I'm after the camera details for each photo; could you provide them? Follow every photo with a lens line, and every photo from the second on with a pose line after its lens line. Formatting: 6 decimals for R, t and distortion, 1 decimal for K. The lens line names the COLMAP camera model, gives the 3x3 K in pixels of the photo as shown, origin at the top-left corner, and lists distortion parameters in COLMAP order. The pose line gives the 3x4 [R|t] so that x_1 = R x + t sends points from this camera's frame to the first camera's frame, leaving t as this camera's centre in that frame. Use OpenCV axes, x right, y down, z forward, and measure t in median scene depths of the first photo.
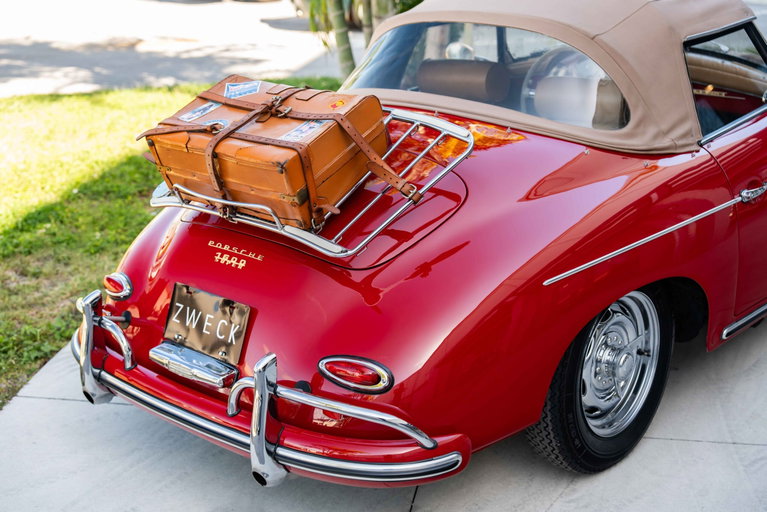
lens RADIAL K [[1125.4, 0, 384.1], [0, 1125.4, 255.9], [0, 0, 1]] dist [-0.011904, -0.051000]
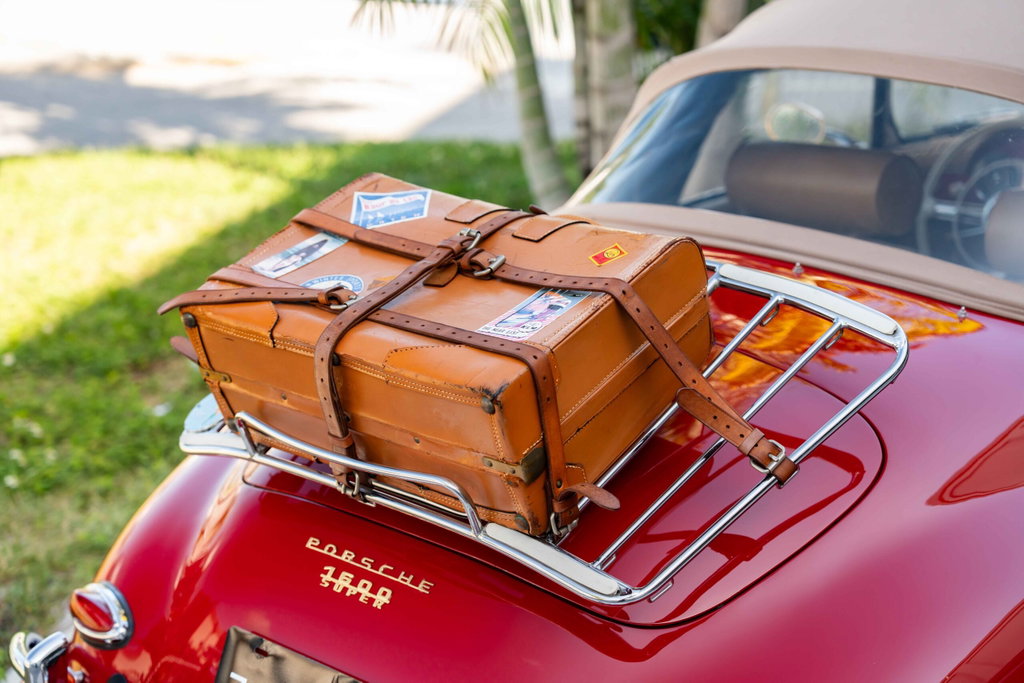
lens RADIAL K [[2049.1, 0, 514.2], [0, 2049.1, 344.3], [0, 0, 1]] dist [0.010792, -0.190113]
pose [[0.999221, 0.033079, -0.021538, -0.056425], [-0.034211, 0.997928, -0.054495, -0.048943], [0.019691, 0.055190, 0.998282, 0.166350]]
